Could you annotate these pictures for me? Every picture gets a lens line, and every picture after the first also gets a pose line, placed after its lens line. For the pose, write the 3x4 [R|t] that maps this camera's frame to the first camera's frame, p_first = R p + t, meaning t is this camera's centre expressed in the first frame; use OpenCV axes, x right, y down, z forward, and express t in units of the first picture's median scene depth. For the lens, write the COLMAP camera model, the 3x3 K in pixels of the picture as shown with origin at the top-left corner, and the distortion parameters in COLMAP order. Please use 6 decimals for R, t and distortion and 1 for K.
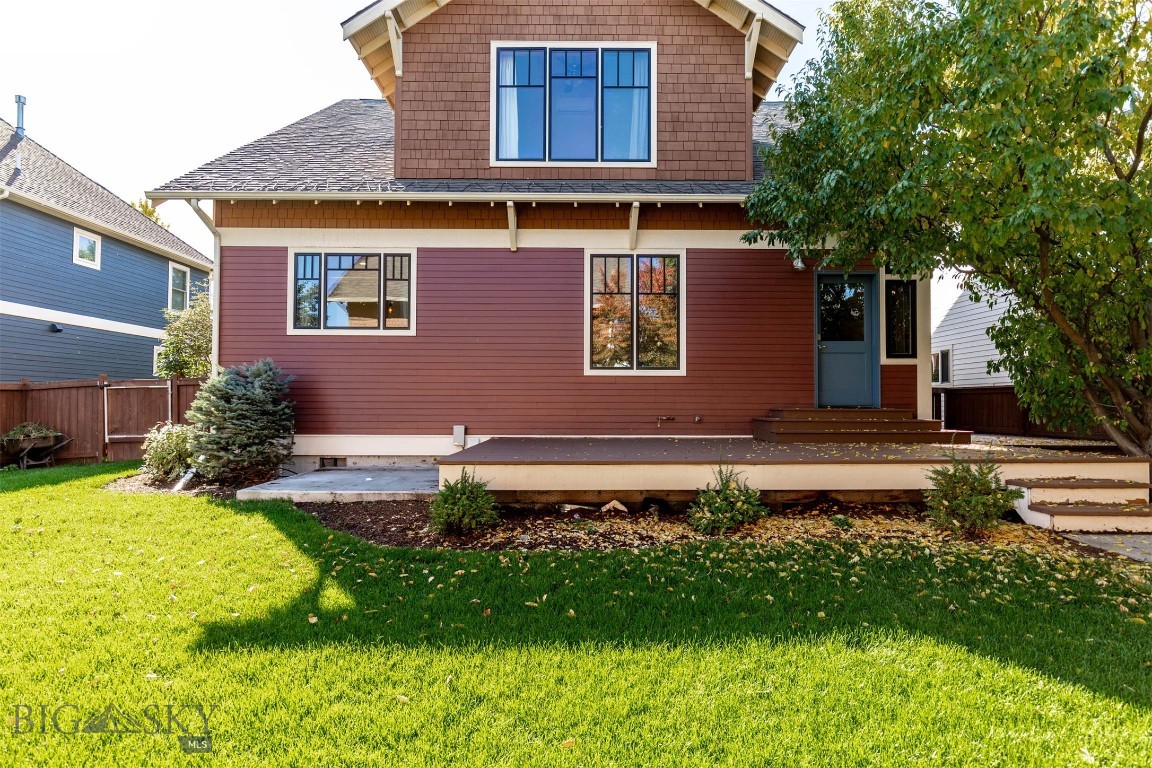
lens RADIAL K [[635.0, 0, 593.2], [0, 635.0, 374.5], [0, 0, 1]] dist [0.004849, 0.001397]
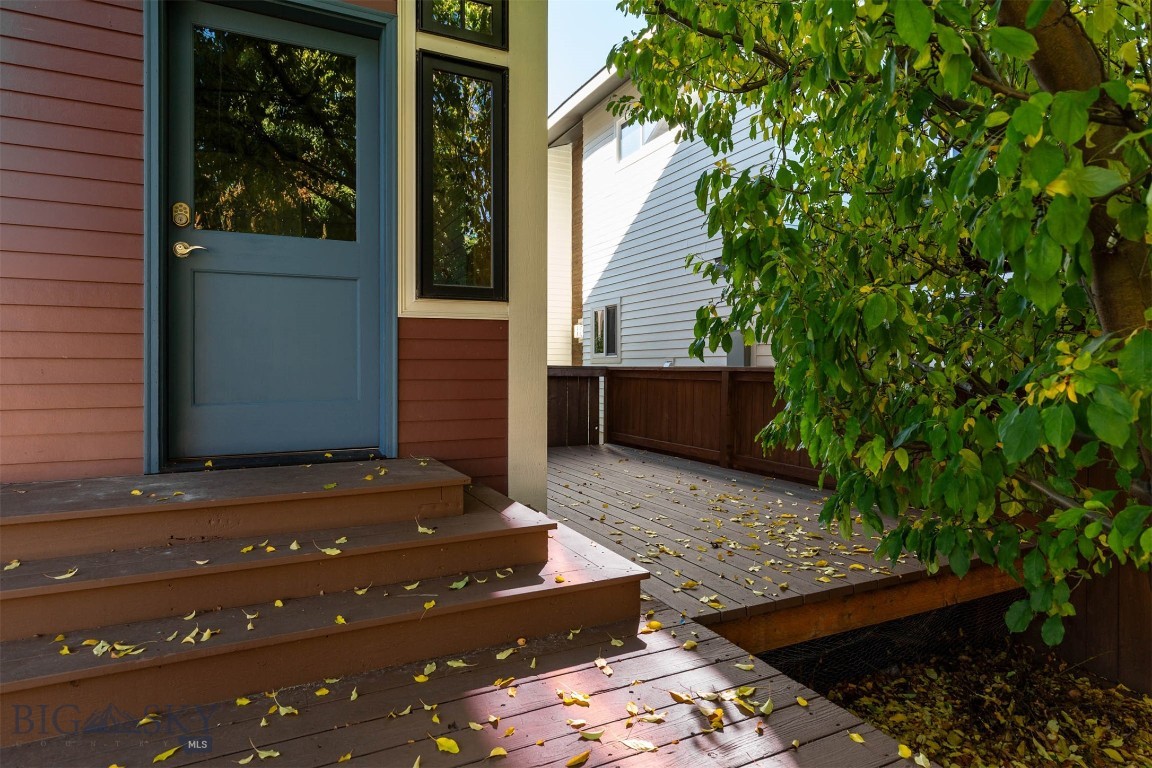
lens RADIAL K [[635.0, 0, 593.2], [0, 635.0, 374.5], [0, 0, 1]] dist [0.004849, 0.001397]
pose [[0.898017, -0.011237, 0.439818, 0.389270], [-0.015121, 0.998295, 0.056382, -0.006077], [-0.439701, -0.057282, 0.896315, 0.654660]]
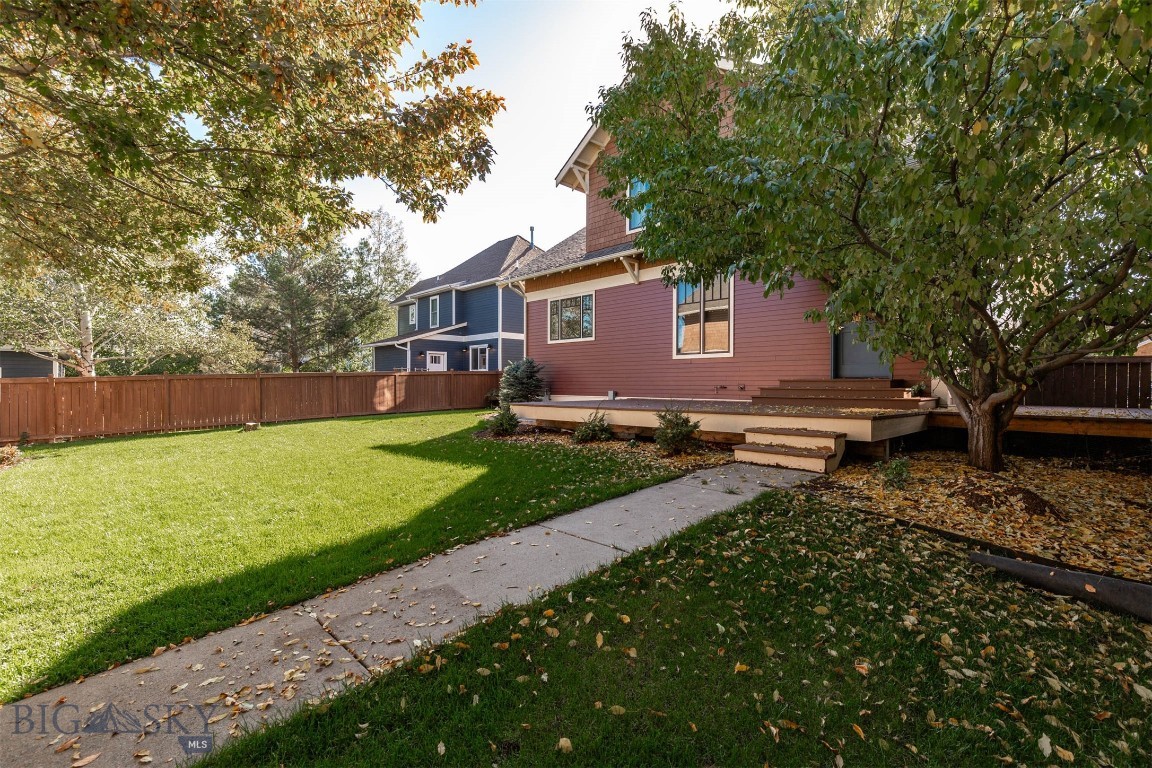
lens RADIAL K [[513.9, 0, 577.9], [0, 513.9, 382.6], [0, 0, 1]] dist [0.003709, 0.000393]
pose [[0.685298, -0.002609, -0.728258, 0.730214], [0.034233, 0.999004, 0.028635, 0.013806], [0.727458, -0.044554, 0.684704, -0.023507]]
